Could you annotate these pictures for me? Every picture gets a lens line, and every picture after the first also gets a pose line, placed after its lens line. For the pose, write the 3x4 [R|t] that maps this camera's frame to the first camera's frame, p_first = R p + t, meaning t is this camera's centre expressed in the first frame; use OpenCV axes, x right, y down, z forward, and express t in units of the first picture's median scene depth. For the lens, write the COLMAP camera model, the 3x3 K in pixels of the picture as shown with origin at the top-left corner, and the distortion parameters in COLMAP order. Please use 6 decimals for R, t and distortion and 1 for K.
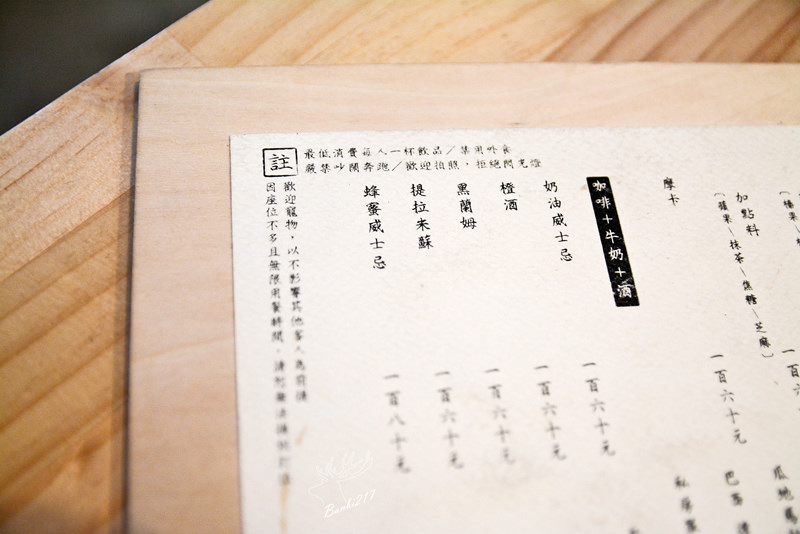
lens RADIAL K [[987.2, 0, 400.0], [0, 987.2, 267.0], [0, 0, 1]] dist [-0.147807, -0.003705]
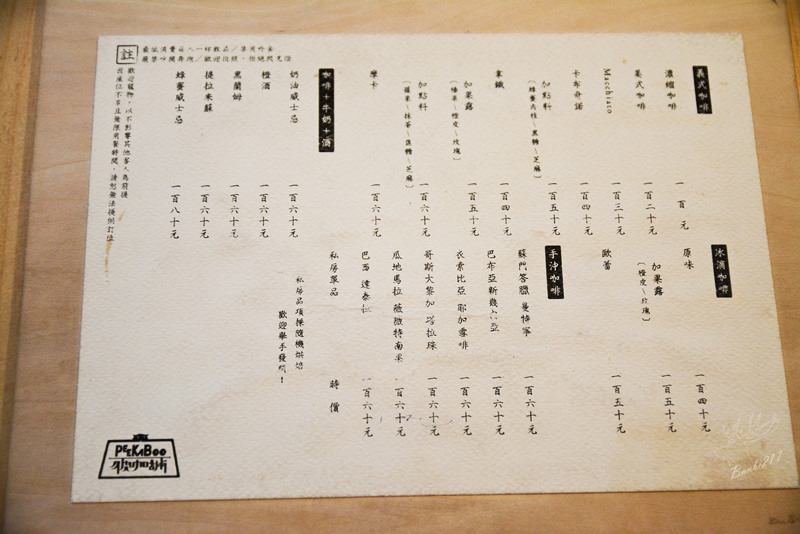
lens RADIAL K [[1272.4, 0, 400.0], [0, 1272.4, 267.0], [0, 0, 1]] dist [-0.016534, -0.014600]
pose [[0.995039, 0.055718, -0.082421, 0.533535], [-0.040520, 0.983602, 0.175744, -0.149896], [0.090862, -0.171532, 0.980980, -1.124376]]
